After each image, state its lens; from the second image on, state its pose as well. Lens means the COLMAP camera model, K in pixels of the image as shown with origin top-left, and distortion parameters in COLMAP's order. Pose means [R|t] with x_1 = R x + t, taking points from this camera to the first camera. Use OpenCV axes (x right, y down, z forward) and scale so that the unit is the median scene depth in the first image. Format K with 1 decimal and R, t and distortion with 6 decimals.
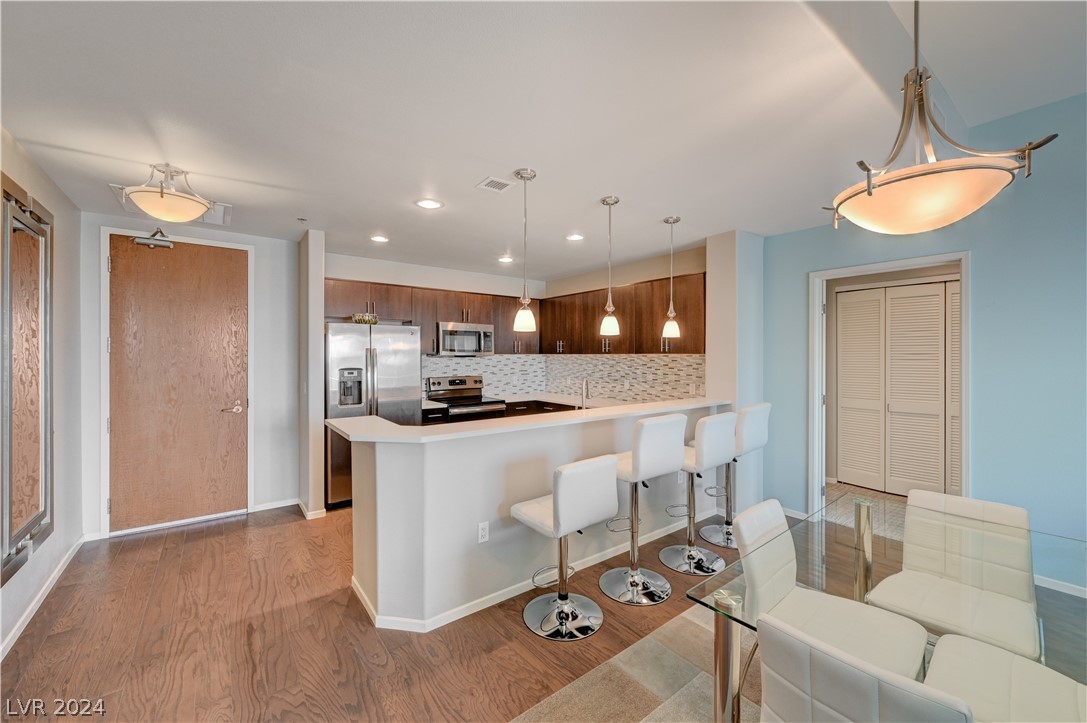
lens RADIAL K [[433.5, 0, 544.5], [0, 433.5, 356.8], [0, 0, 1]] dist [-0.000659, 0.000083]
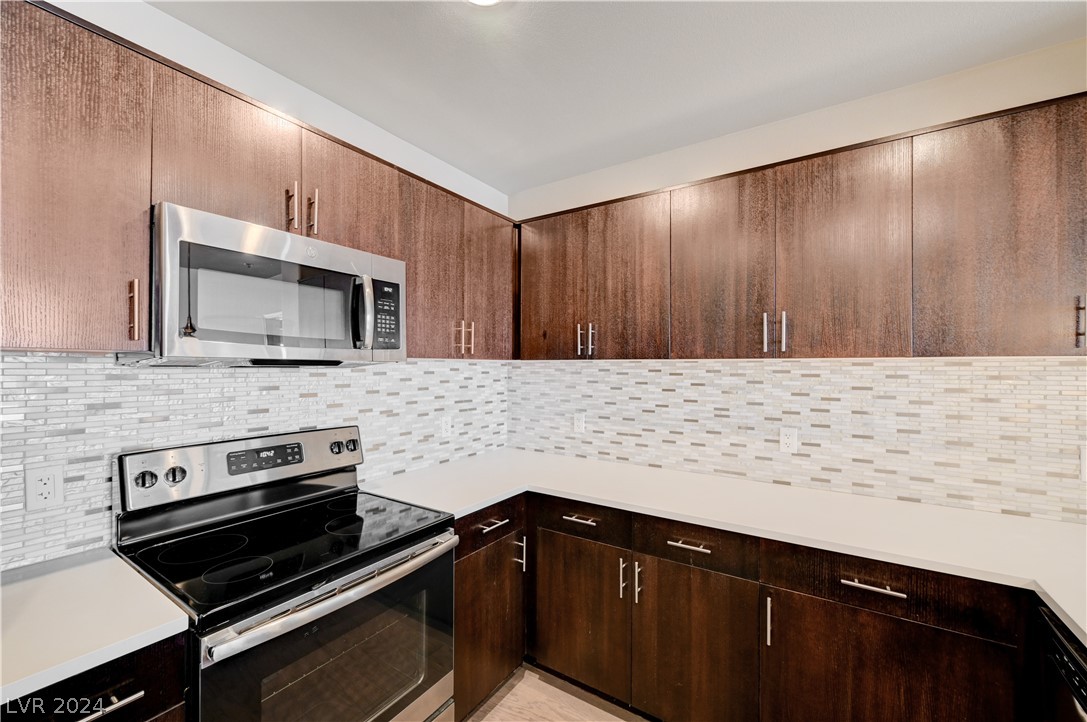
lens RADIAL K [[431.4, 0, 546.6], [0, 431.4, 366.6], [0, 0, 1]] dist [0.000327, -0.000078]
pose [[0.943919, 0.002958, 0.330162, -0.158095], [-0.001539, 0.999988, -0.004562, 0.002440], [-0.330172, 0.003798, 0.943913, 0.874266]]
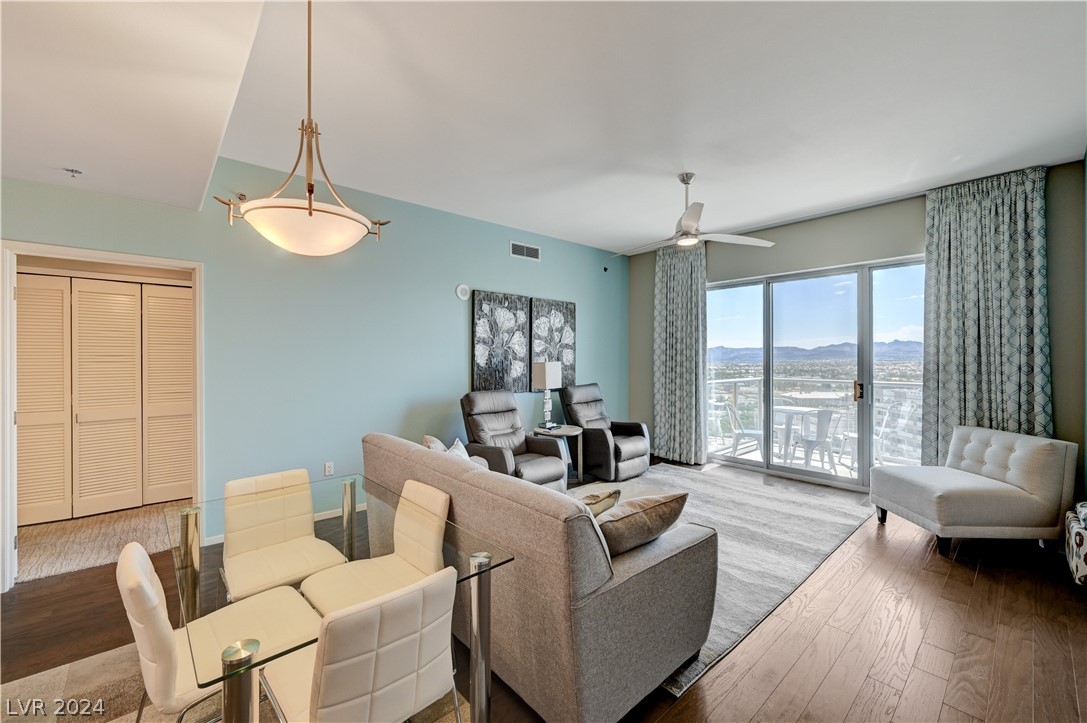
lens RADIAL K [[434.5, 0, 543.8], [0, 434.5, 359.0], [0, 0, 1]] dist [-0.000171, 0.000220]
pose [[-0.075059, -0.002782, 0.997175, -0.134730], [0.004091, 0.999987, 0.003098, 0.001087], [-0.997171, 0.004312, -0.075046, 0.149664]]
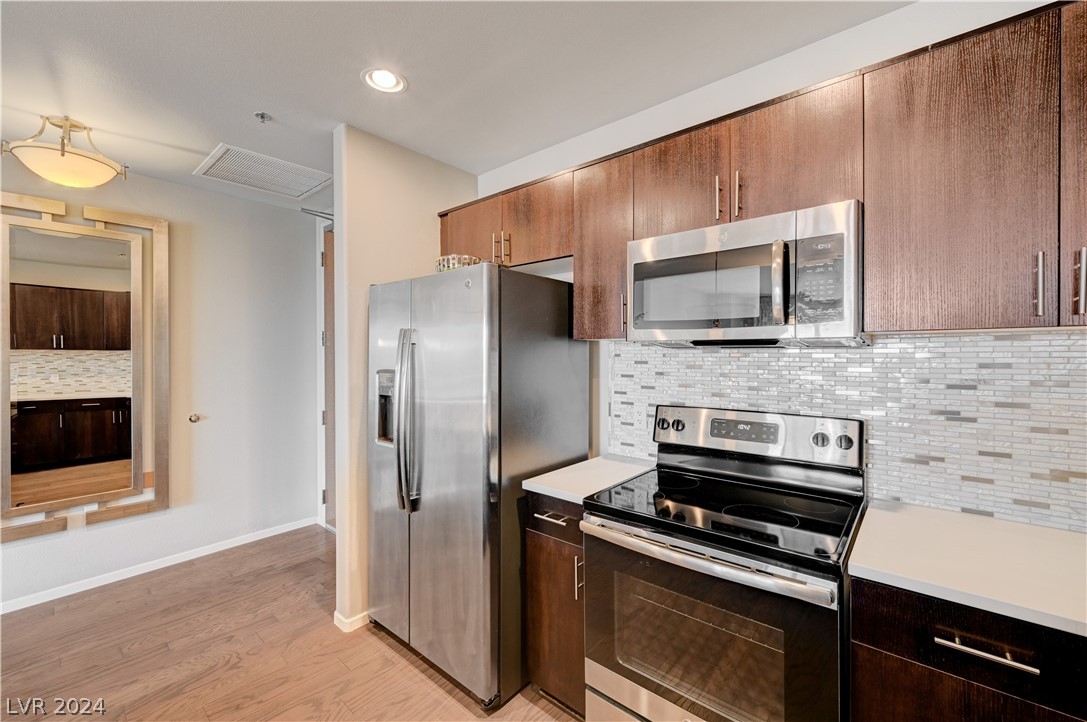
lens RADIAL K [[447.2, 0, 541.8], [0, 447.2, 355.9], [0, 0, 1]] dist [0.000172, 0.000039]
pose [[0.203542, 0.004779, -0.979055, 0.097892], [-0.000081, 0.999988, 0.004865, 0.007164], [0.979066, -0.000911, 0.203540, 1.025992]]
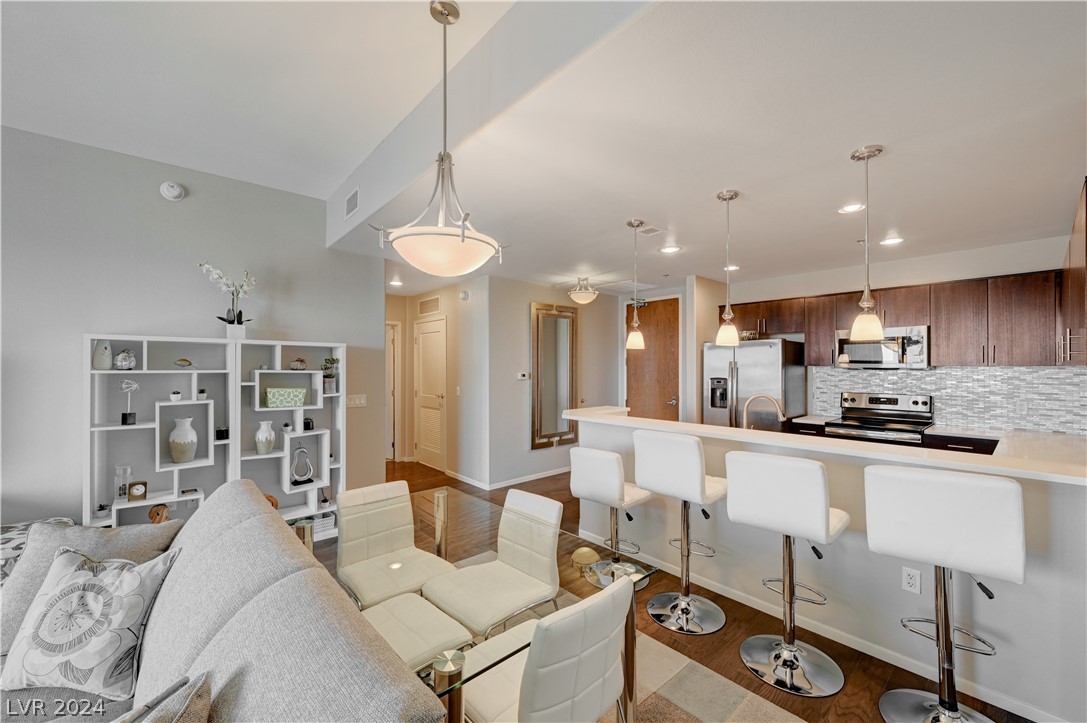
lens RADIAL K [[434.3, 0, 546.4], [0, 434.3, 361.0], [0, 0, 1]] dist [-0.001080, 0.000129]
pose [[0.069956, -0.011600, -0.997483, 0.724980], [-0.003307, 0.999924, -0.011860, -0.005113], [0.997545, 0.004128, 0.069912, 0.405899]]
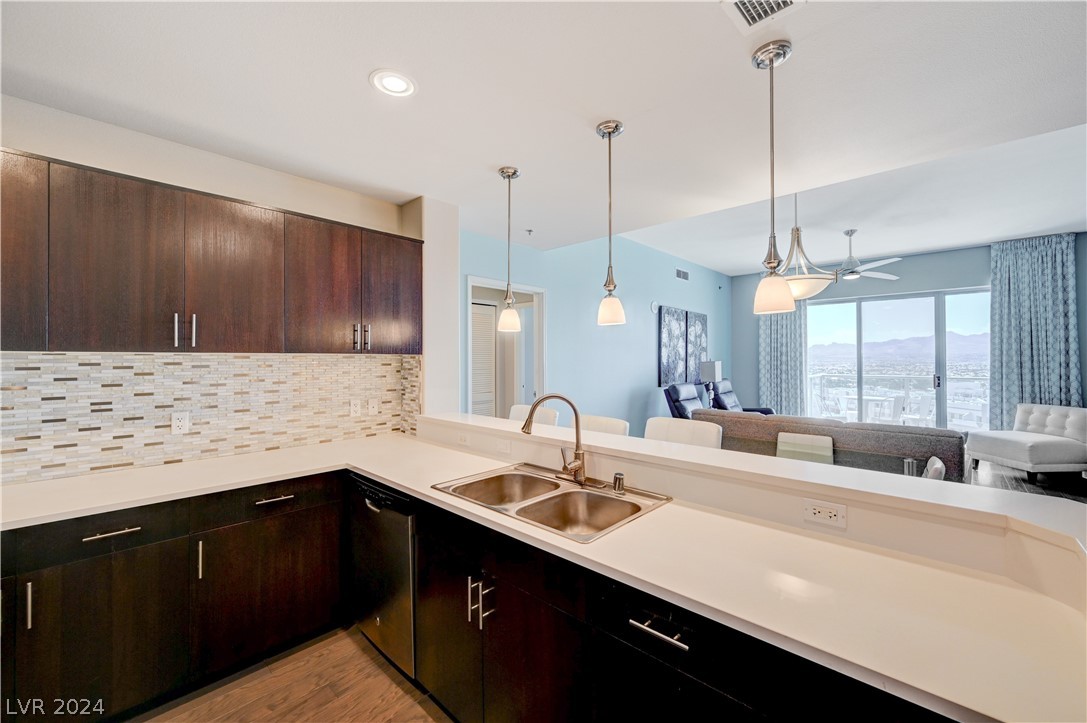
lens RADIAL K [[431.3, 0, 549.2], [0, 431.3, 356.0], [0, 0, 1]] dist [-0.000340, 0.000221]
pose [[-0.170385, 0.007946, 0.985346, -0.358706], [0.005139, 0.999961, -0.007175, 0.002199], [-0.985364, 0.003841, -0.170419, 0.867028]]
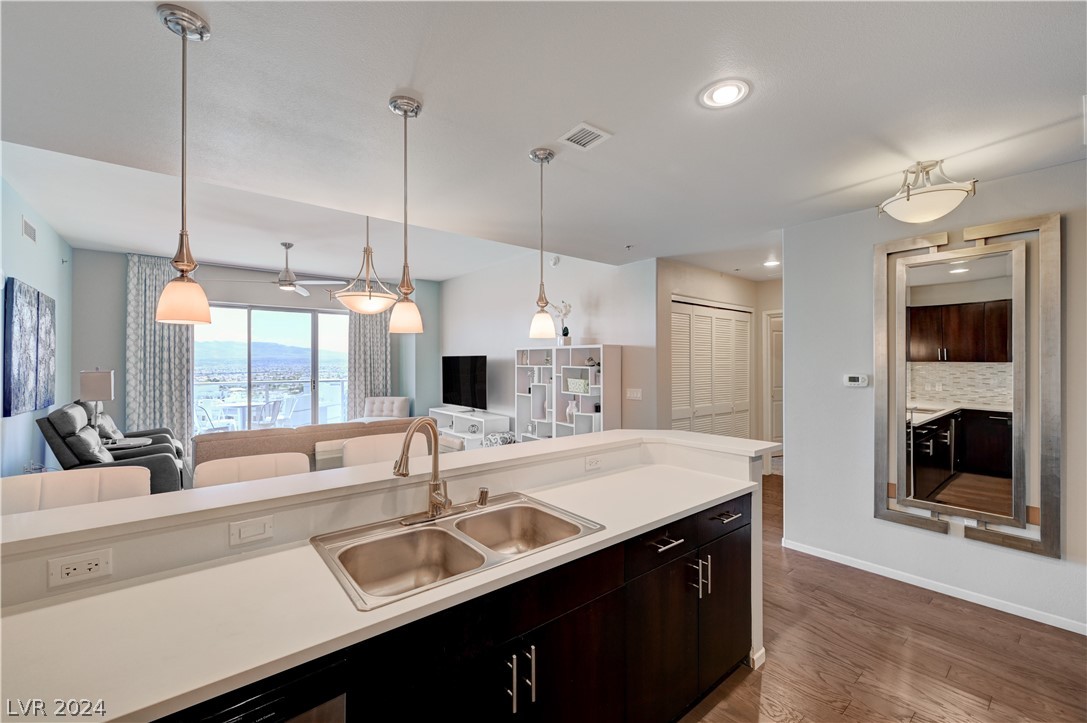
lens RADIAL K [[443.6, 0, 542.6], [0, 443.6, 361.5], [0, 0, 1]] dist [0.000199, 0.000148]
pose [[-0.999632, 0.001933, -0.027045, -0.013929], [0.001920, 0.999998, 0.000514, -0.008728], [0.027046, 0.000462, -0.999634, 1.152935]]
